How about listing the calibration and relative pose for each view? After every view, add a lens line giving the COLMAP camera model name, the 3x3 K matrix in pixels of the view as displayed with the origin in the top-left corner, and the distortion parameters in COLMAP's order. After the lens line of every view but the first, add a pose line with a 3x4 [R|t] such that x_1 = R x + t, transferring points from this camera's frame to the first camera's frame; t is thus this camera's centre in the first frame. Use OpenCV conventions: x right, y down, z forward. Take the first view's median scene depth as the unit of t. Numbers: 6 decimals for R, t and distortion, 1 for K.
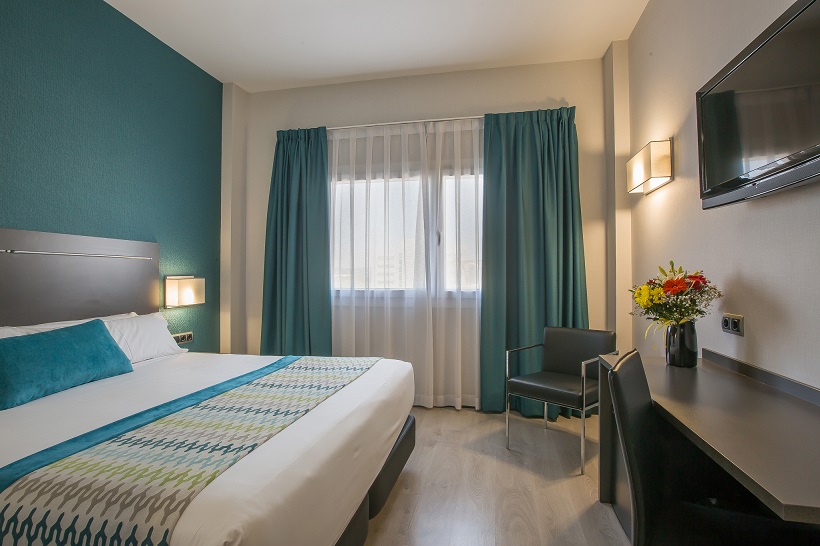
lens RADIAL K [[428.4, 0, 412.9], [0, 428.4, 271.4], [0, 0, 1]] dist [0.001855, -0.000132]
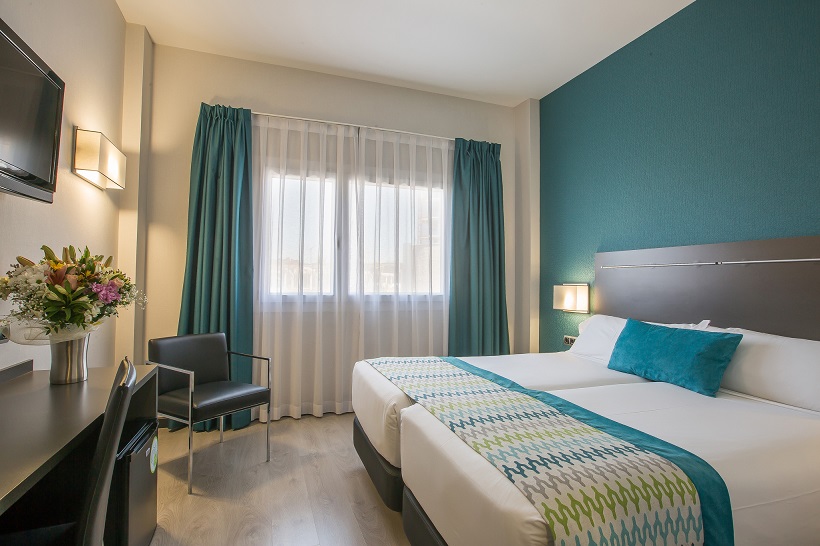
lens RADIAL K [[428.4, 0, 415.7], [0, 428.4, 262.9], [0, 0, 1]] dist [0.001855, -0.000132]
pose [[0.857347, 0.032890, 0.513688, -0.398435], [-0.018304, 0.999273, -0.033431, 0.002479], [-0.514414, 0.019260, 0.857326, 0.076199]]
